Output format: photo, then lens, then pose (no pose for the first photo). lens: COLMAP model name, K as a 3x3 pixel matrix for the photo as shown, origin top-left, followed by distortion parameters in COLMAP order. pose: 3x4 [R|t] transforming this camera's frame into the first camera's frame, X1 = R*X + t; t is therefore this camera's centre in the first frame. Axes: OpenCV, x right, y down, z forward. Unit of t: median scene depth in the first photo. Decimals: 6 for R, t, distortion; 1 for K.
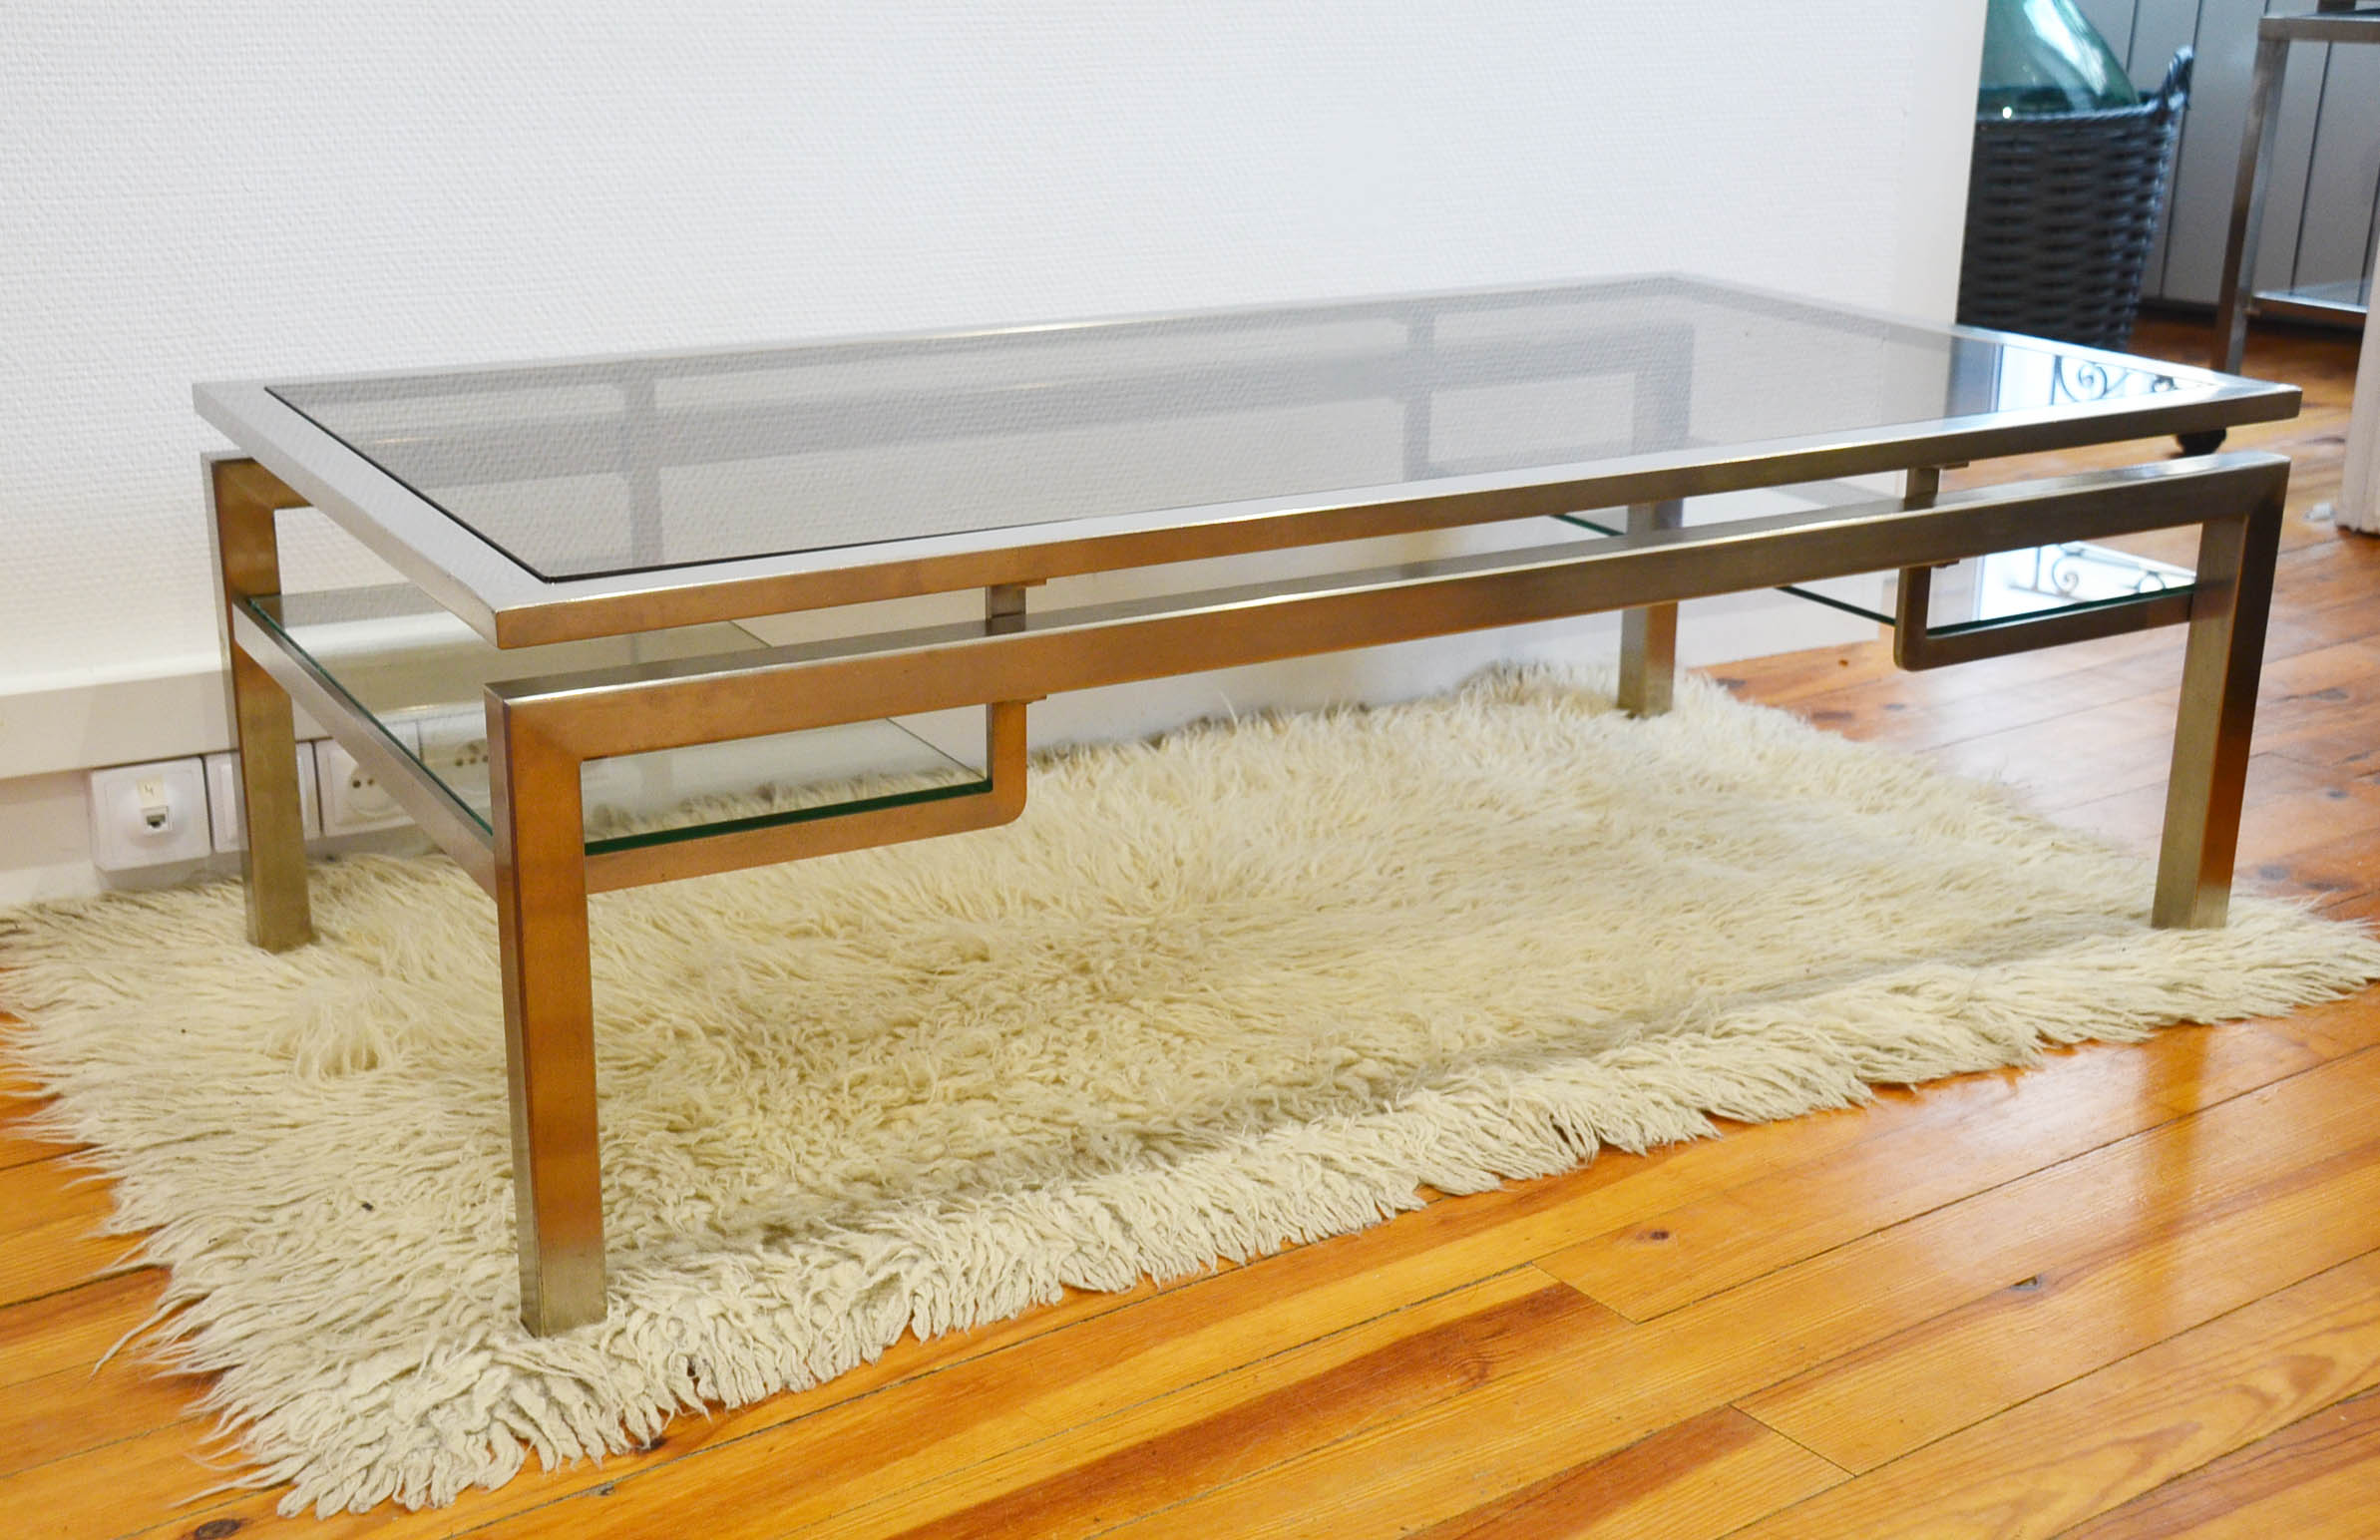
lens RADIAL K [[2853.6, 0, 1190.0], [0, 2853.6, 770.0], [0, 0, 1]] dist [0.130588, 0.008464]
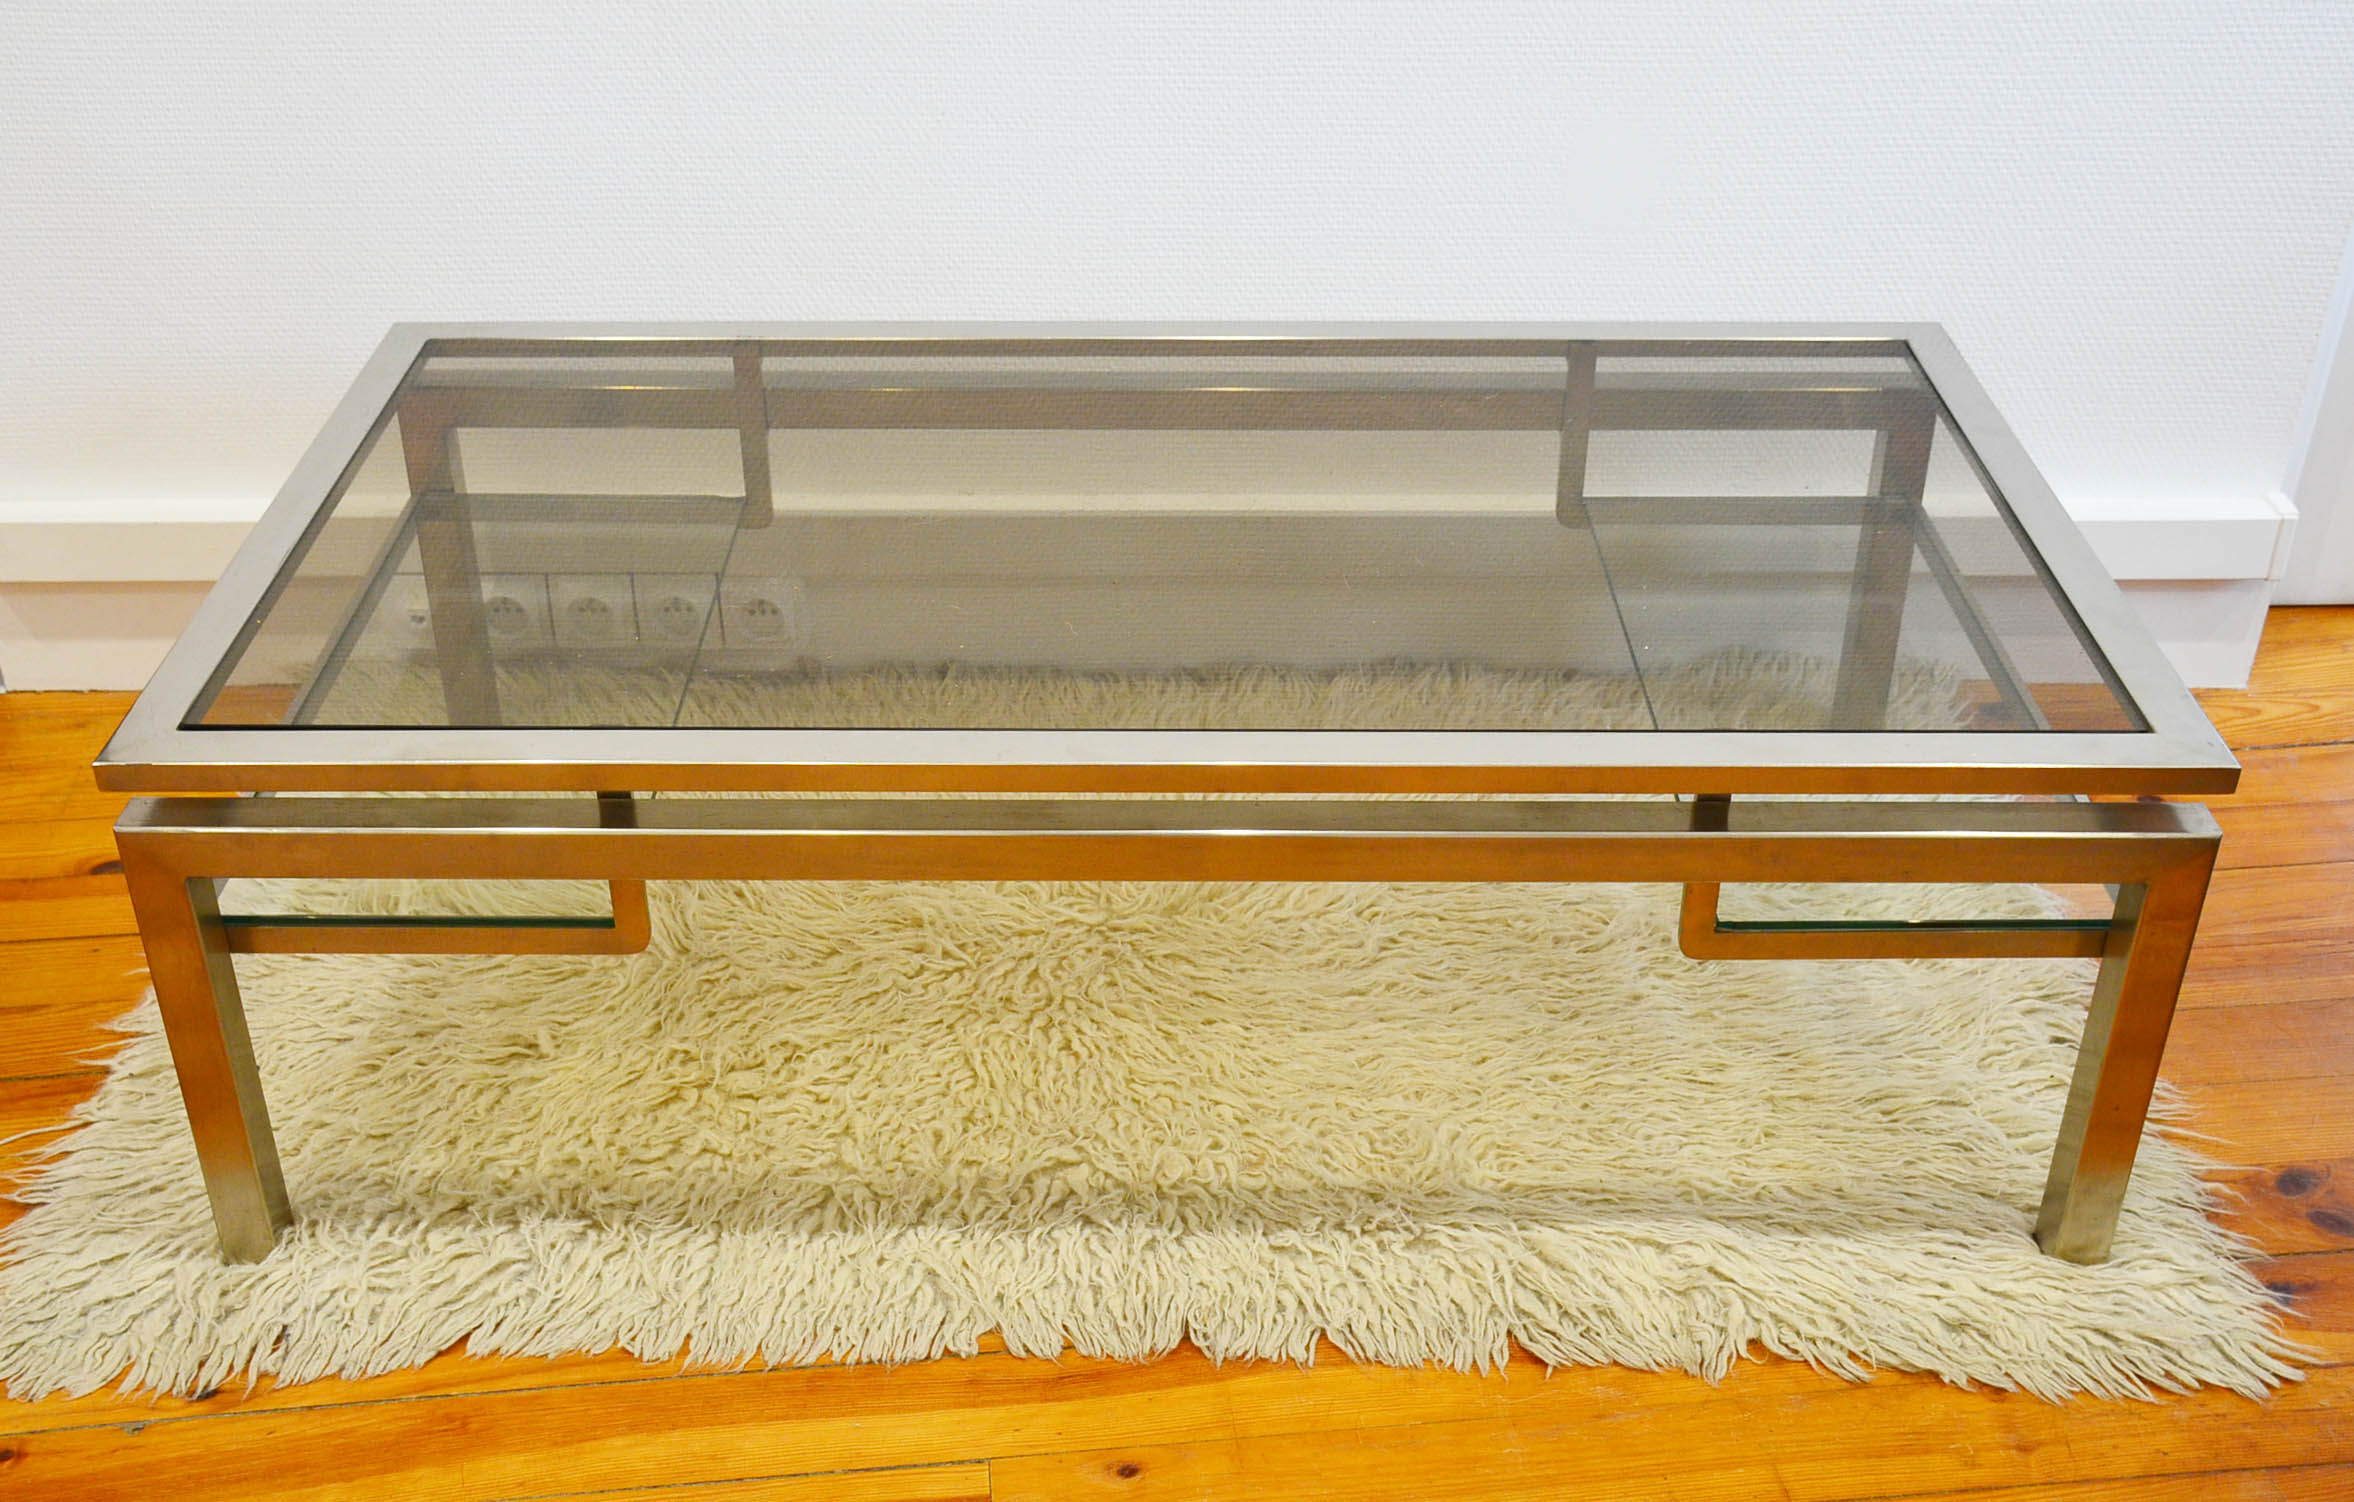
lens RADIAL K [[2462.3, 0, 1169.8], [0, 2462.3, 704.0], [0, 0, 1]] dist [-0.010784, 0.166938]
pose [[0.864276, 0.253077, -0.434718, 0.478459], [-0.143892, 0.952491, 0.268431, -0.339122], [0.481999, -0.169446, 0.859631, 0.260010]]
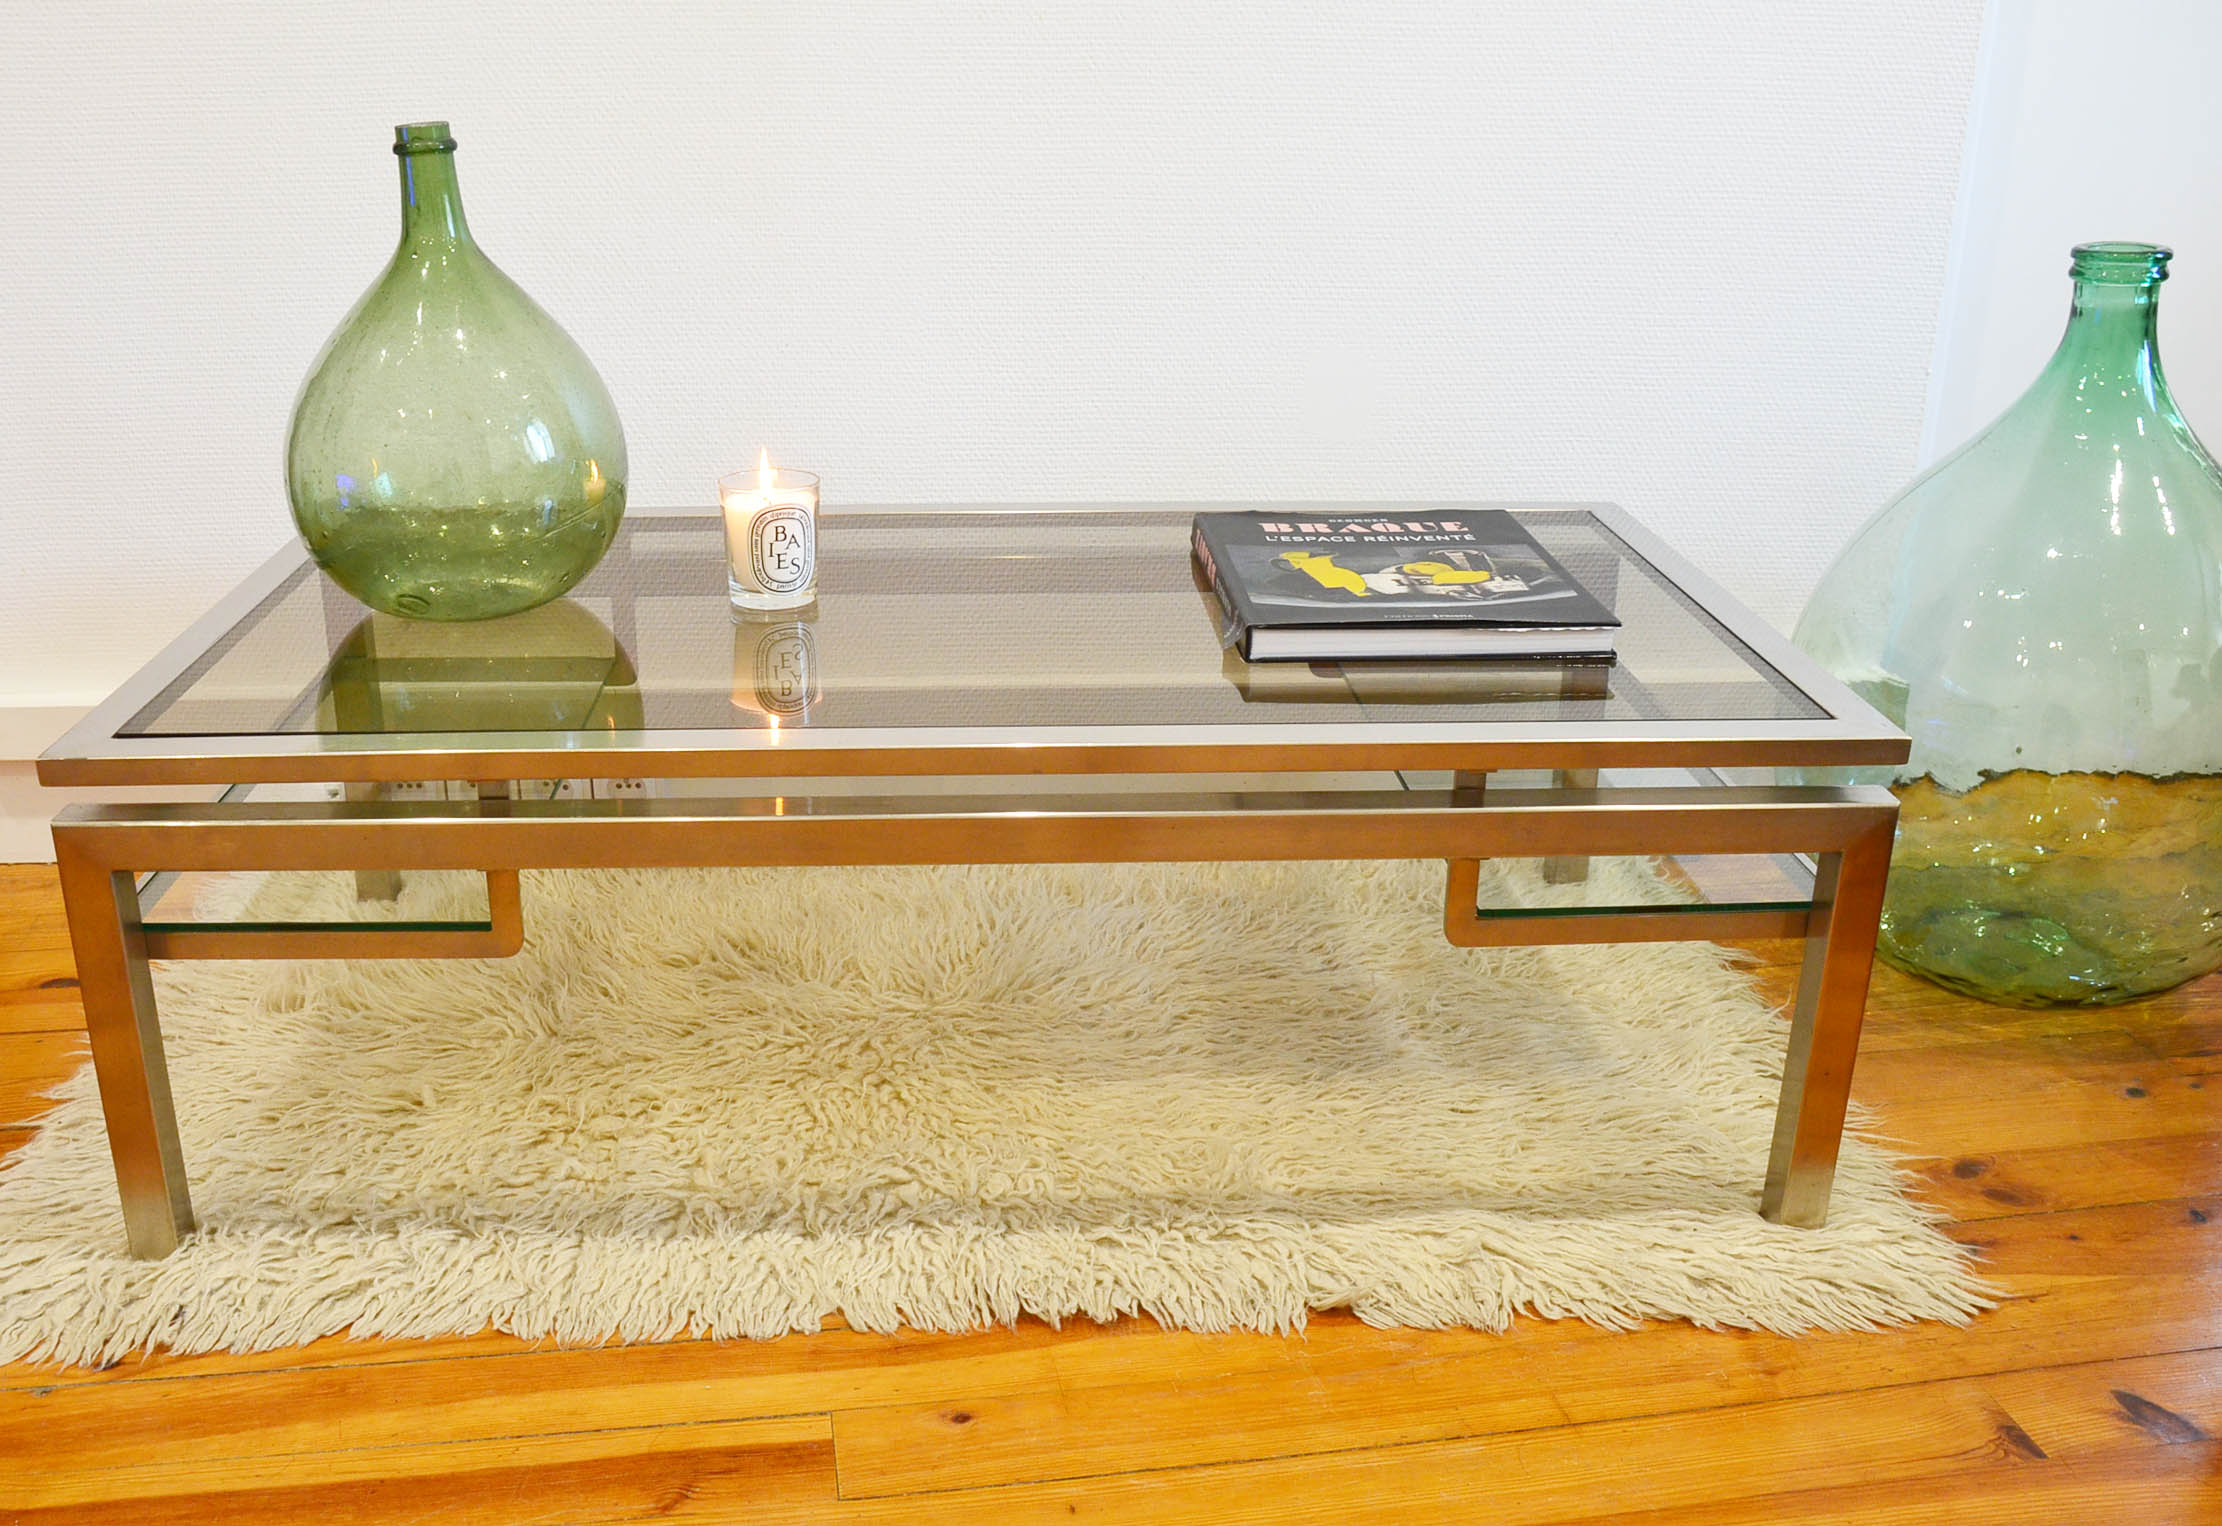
lens RADIAL K [[2006.1, 0, 1047.6], [0, 2006.1, 760.5], [0, 0, 1]] dist [-0.096853, 0.062702]
pose [[0.886371, 0.159061, -0.434794, 0.471720], [-0.137270, 0.987191, 0.081305, -0.156303], [0.442157, -0.012383, 0.896852, 0.298913]]
